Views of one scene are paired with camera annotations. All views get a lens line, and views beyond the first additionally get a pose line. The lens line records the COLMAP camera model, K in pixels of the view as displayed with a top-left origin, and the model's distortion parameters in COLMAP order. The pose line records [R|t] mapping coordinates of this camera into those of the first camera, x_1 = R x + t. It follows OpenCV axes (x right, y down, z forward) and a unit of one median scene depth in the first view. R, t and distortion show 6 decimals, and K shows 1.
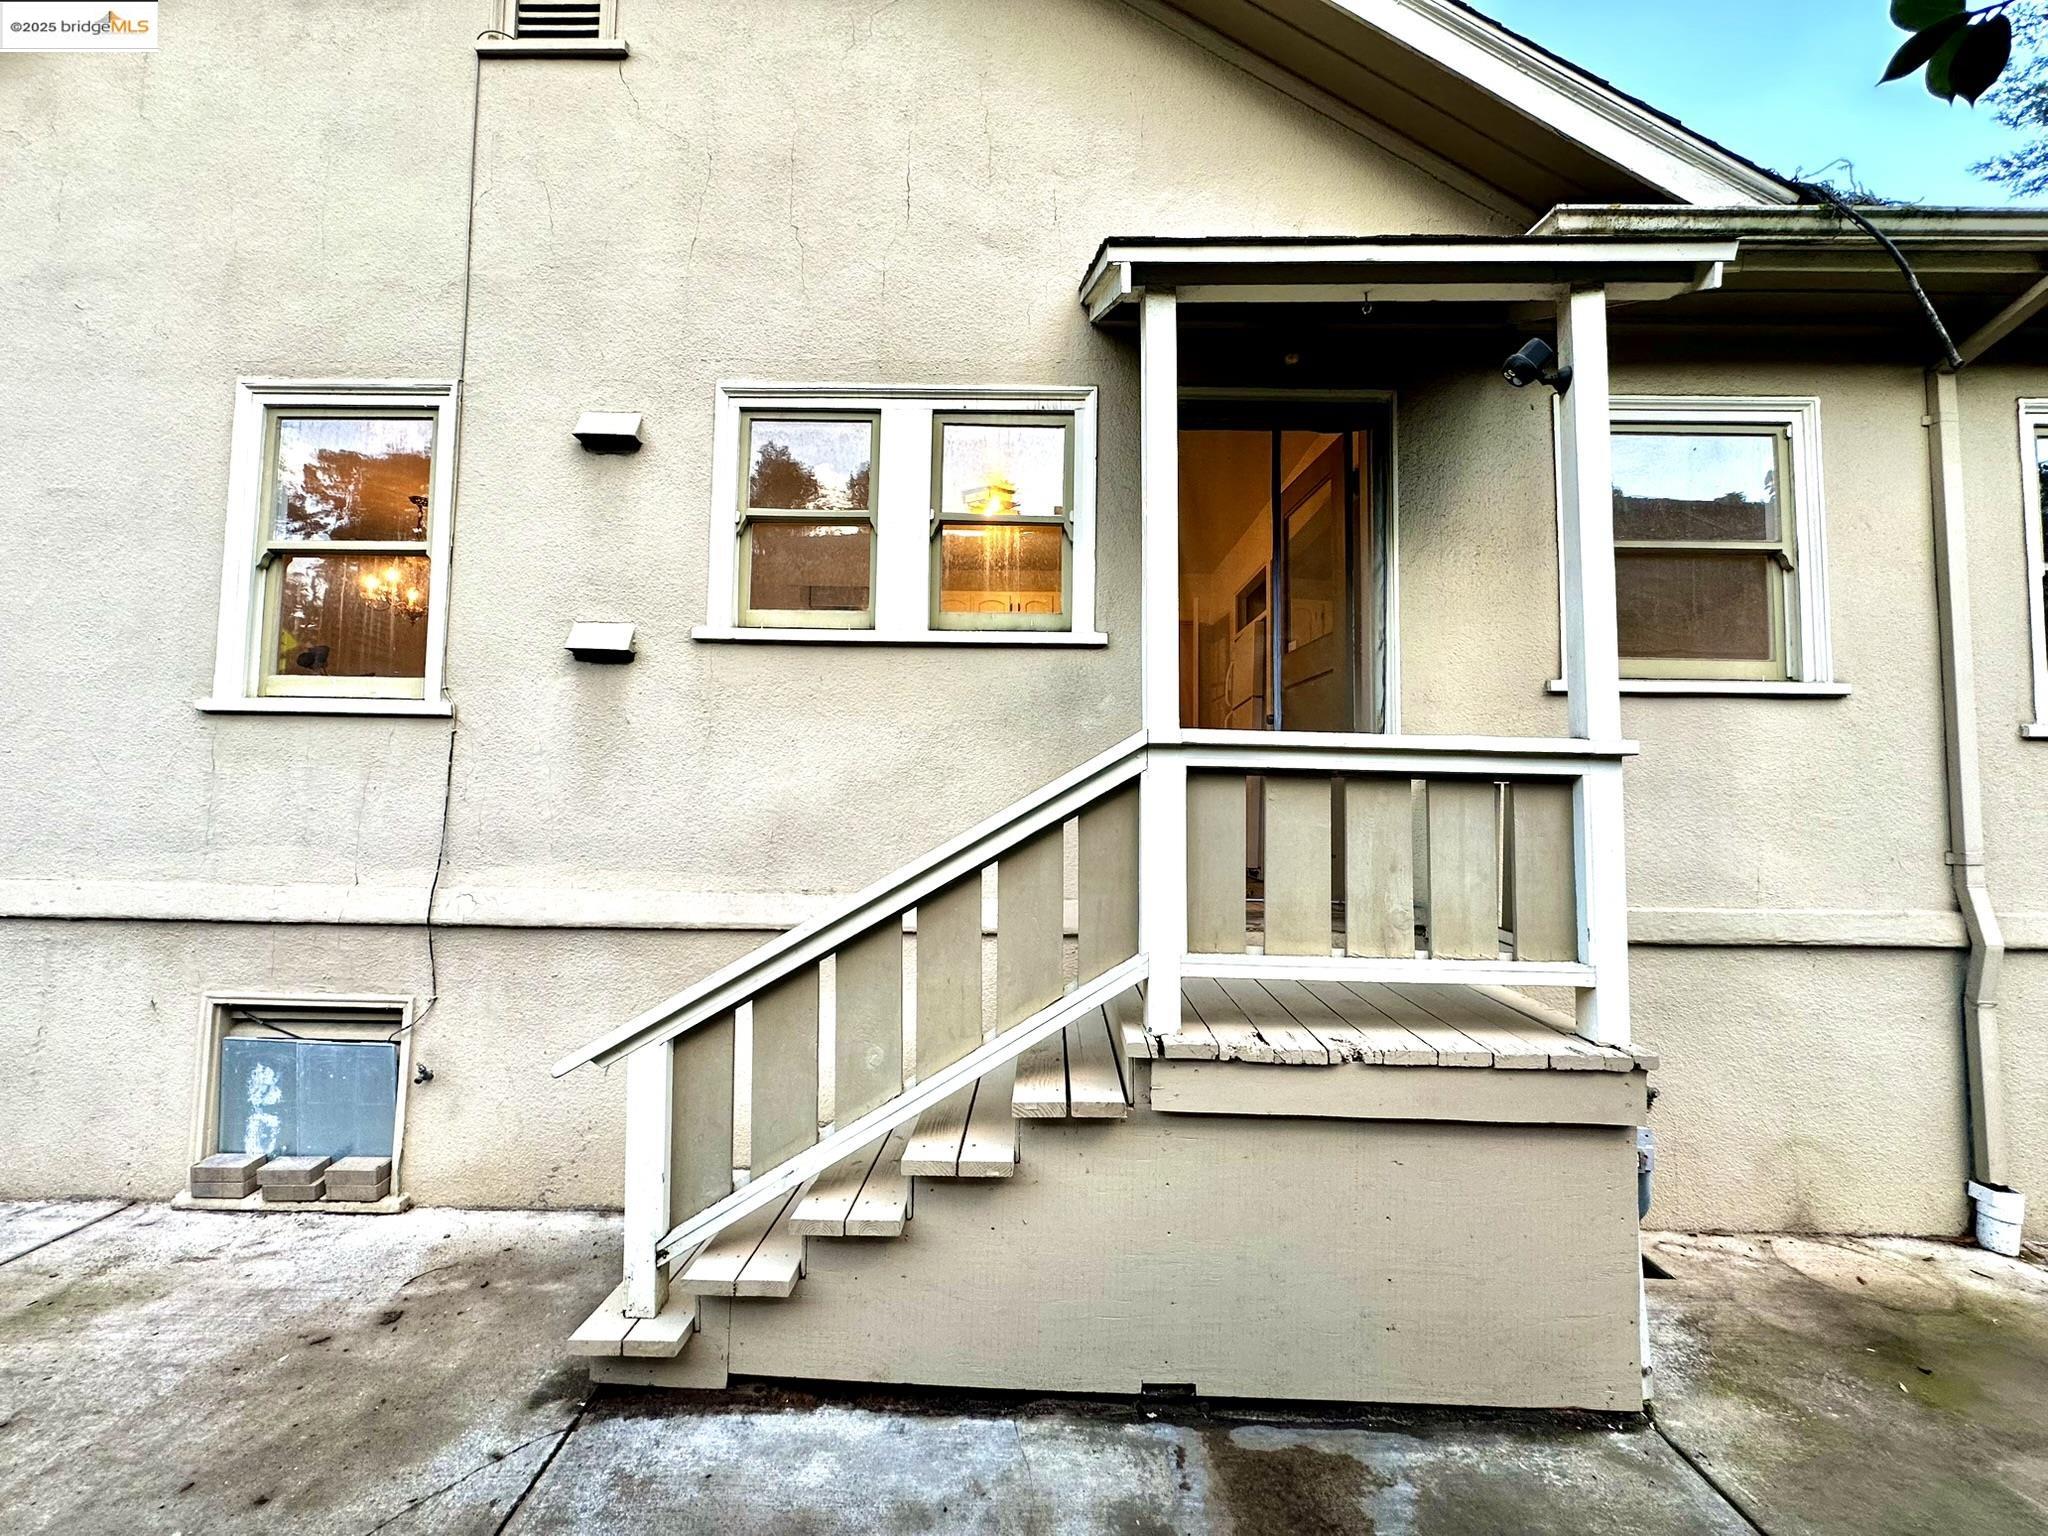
lens RADIAL K [[840.7, 0, 1029.6], [0, 840.7, 760.1], [0, 0, 1]] dist [-0.000347, -0.000061]
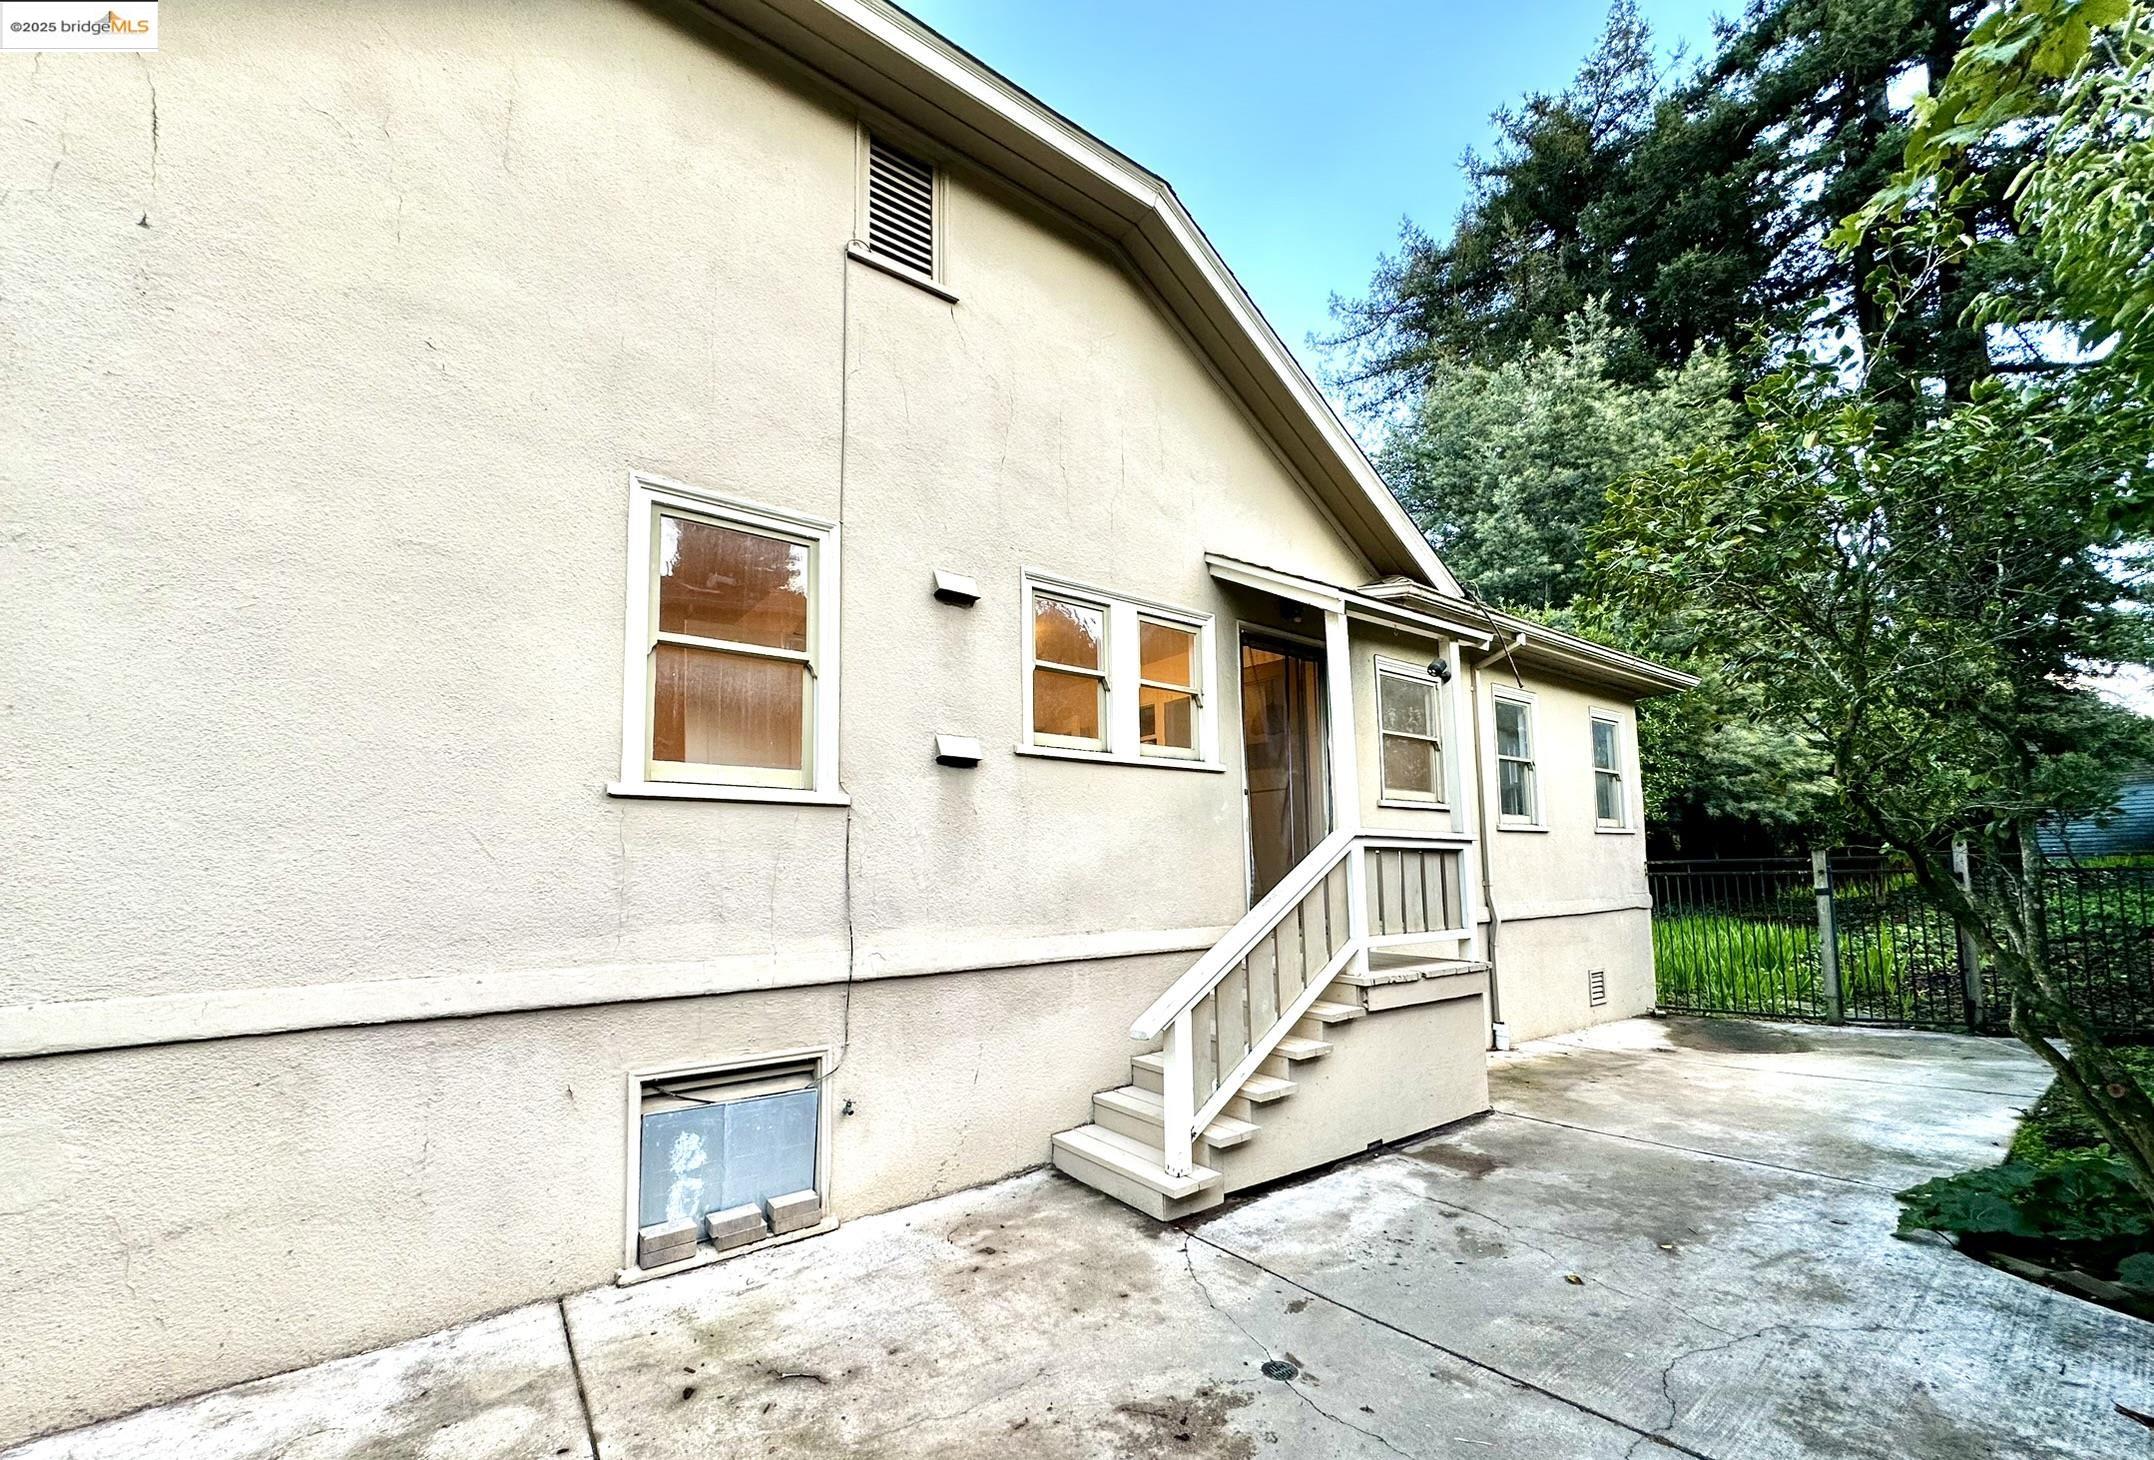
lens RADIAL K [[926.6, 0, 1080.5], [0, 926.6, 790.6], [0, 0, 1]] dist [-0.002220, 0.000038]
pose [[0.767495, 0.031473, 0.640282, -1.286441], [-0.006757, 0.999136, -0.041013, -0.021965], [-0.641020, 0.027151, 0.767044, -0.219668]]
